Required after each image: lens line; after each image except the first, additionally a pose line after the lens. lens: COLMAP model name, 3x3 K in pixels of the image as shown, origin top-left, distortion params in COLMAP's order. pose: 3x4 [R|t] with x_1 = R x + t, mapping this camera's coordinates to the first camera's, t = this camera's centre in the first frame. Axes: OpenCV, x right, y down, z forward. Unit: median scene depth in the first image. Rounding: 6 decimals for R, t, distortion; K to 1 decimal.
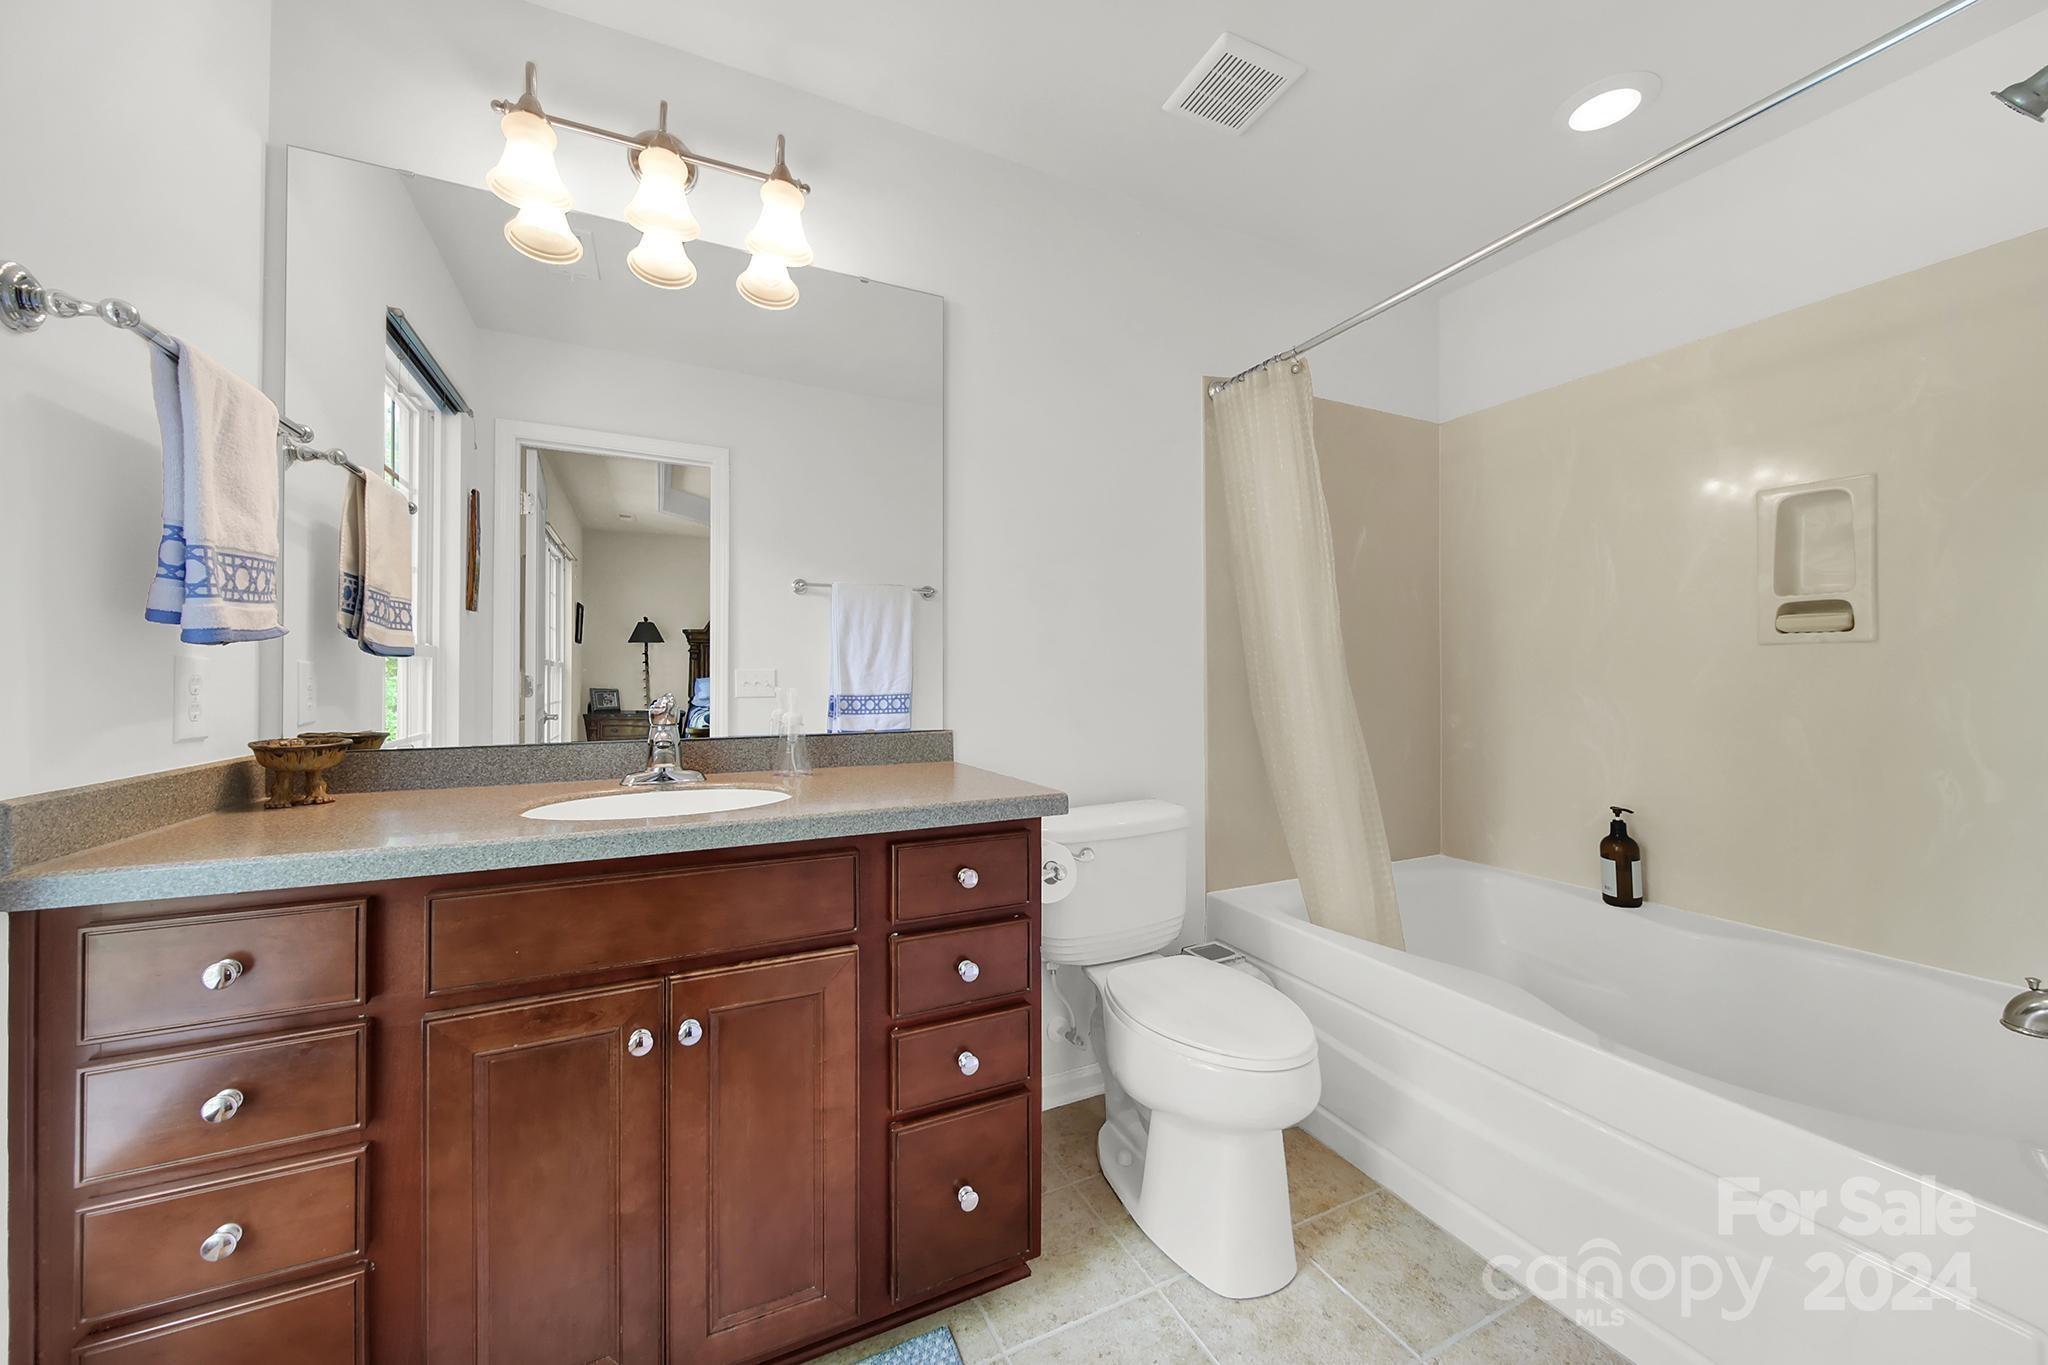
lens RADIAL K [[746.5, 0, 1028.6], [0, 746.5, 678.6], [0, 0, 1]] dist [-0.001243, -0.000002]
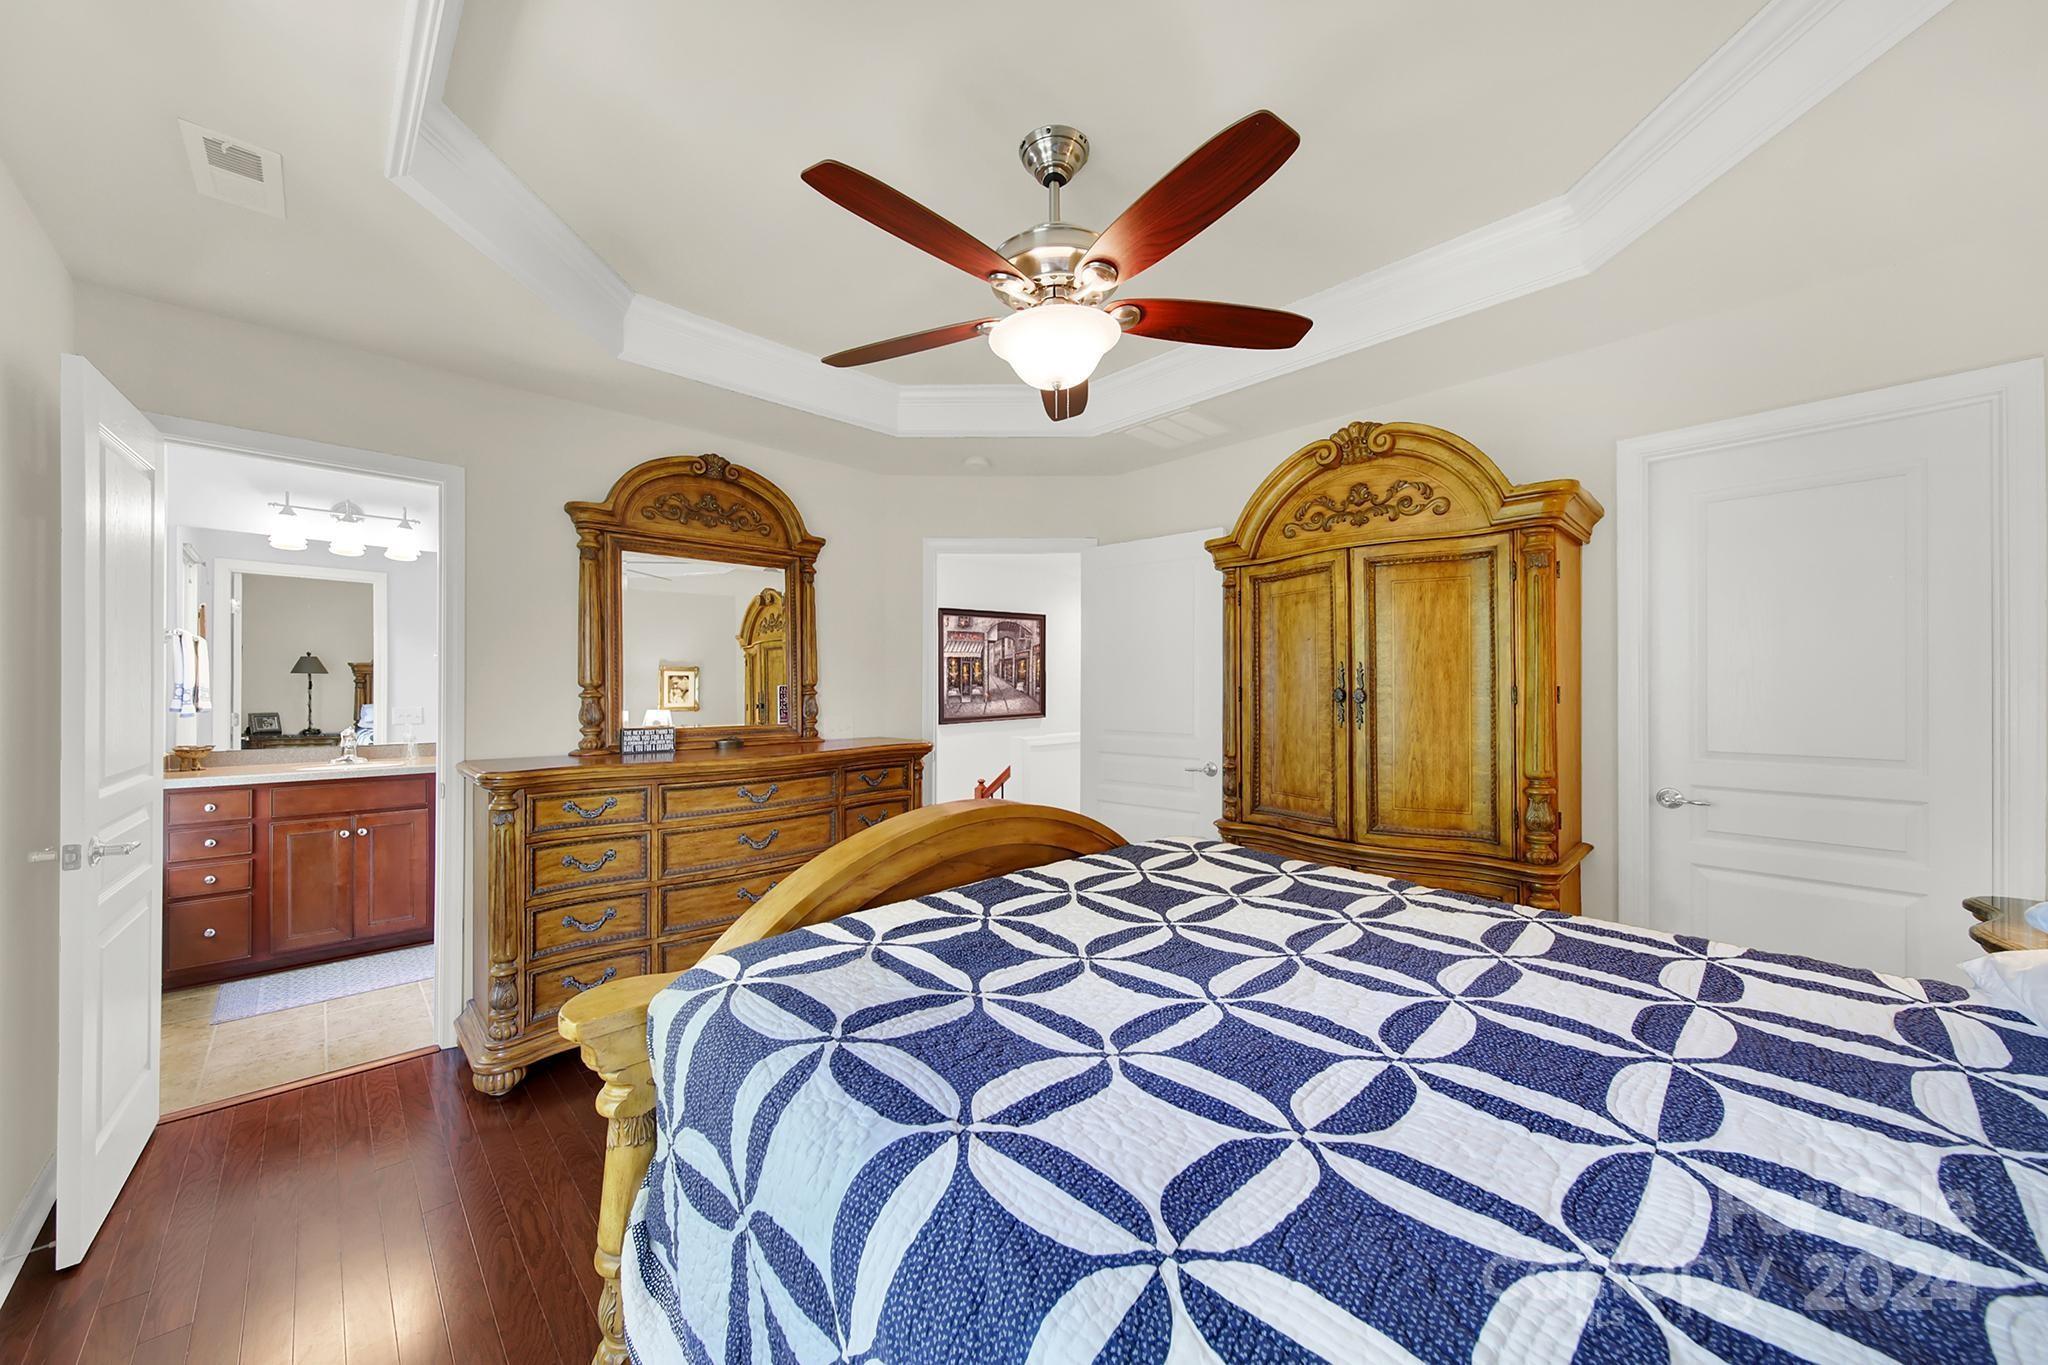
lens RADIAL K [[746.5, 0, 1014.4], [0, 746.5, 680.6], [0, 0, 1]] dist [-0.001243, -0.000002]
pose [[0.954359, -0.004332, 0.298630, 1.307295], [0.006300, 0.999964, -0.005627, -0.154254], [-0.298595, 0.007252, 0.954352, -2.991320]]
